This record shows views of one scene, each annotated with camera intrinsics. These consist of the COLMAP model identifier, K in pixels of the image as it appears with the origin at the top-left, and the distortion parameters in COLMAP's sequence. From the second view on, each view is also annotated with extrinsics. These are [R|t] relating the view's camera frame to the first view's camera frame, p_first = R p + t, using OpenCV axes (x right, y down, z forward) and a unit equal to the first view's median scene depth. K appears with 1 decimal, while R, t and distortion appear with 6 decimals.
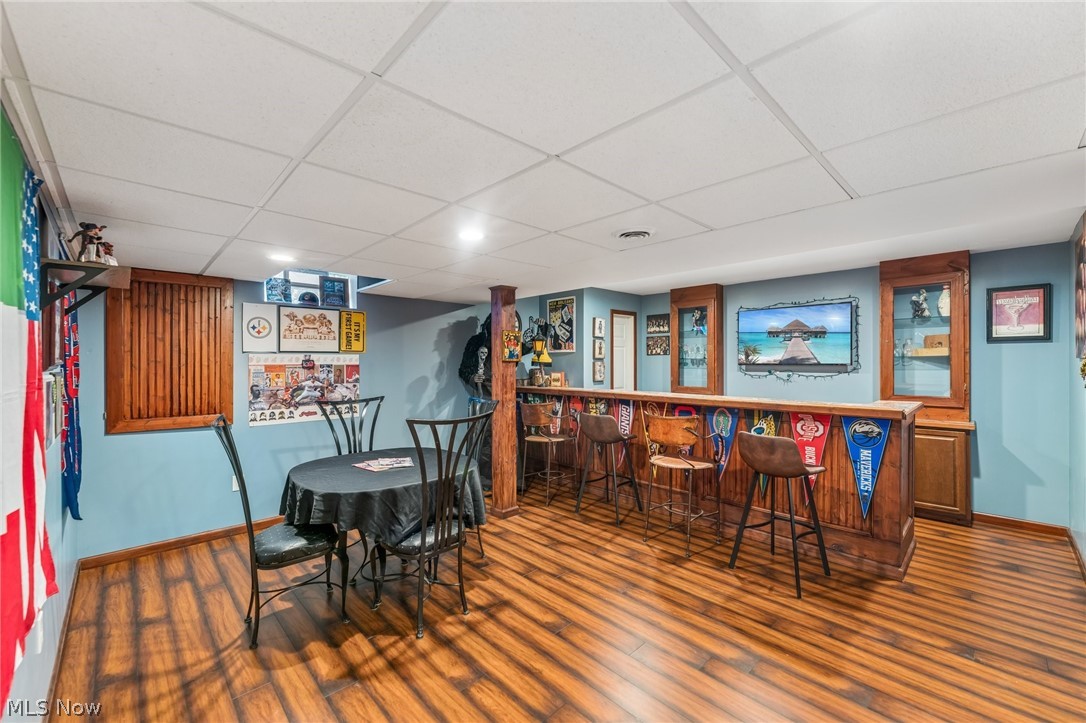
lens RADIAL K [[439.4, 0, 543.0], [0, 439.4, 361.5], [0, 0, 1]] dist [-0.001256, -0.000472]
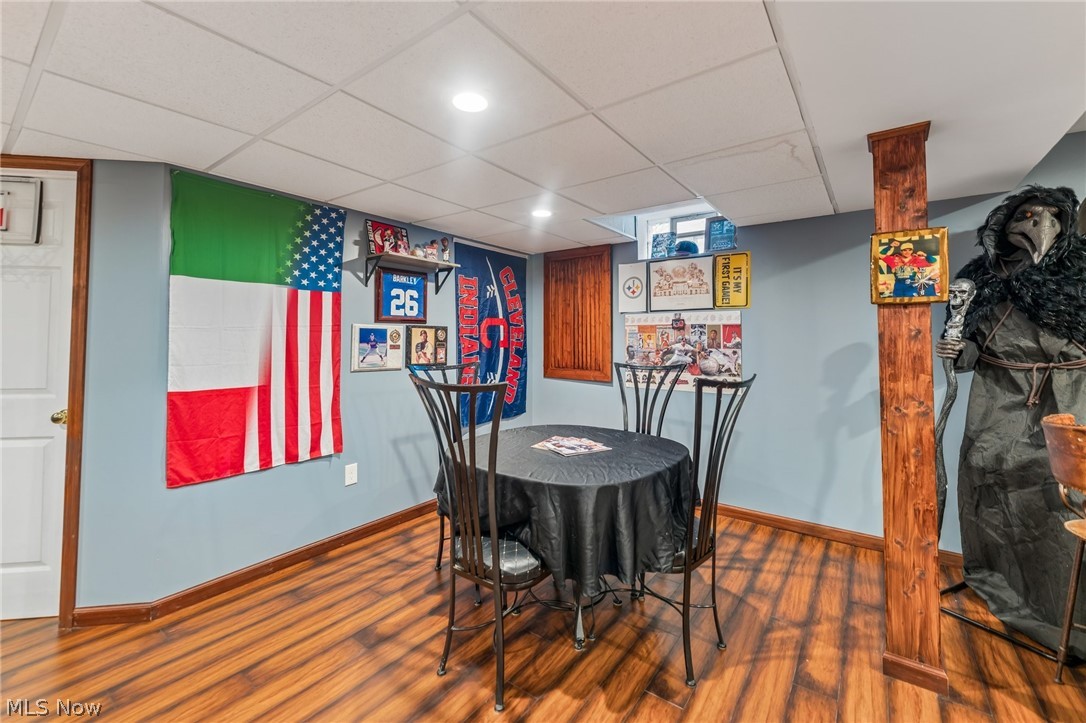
lens RADIAL K [[448.9, 0, 540.9], [0, 448.9, 324.3], [0, 0, 1]] dist [-0.002364, -0.000233]
pose [[0.161010, -0.028401, -0.986544, 0.297350], [-0.003369, 0.999564, -0.029326, 0.033814], [0.986947, 0.008045, 0.160844, 0.603084]]
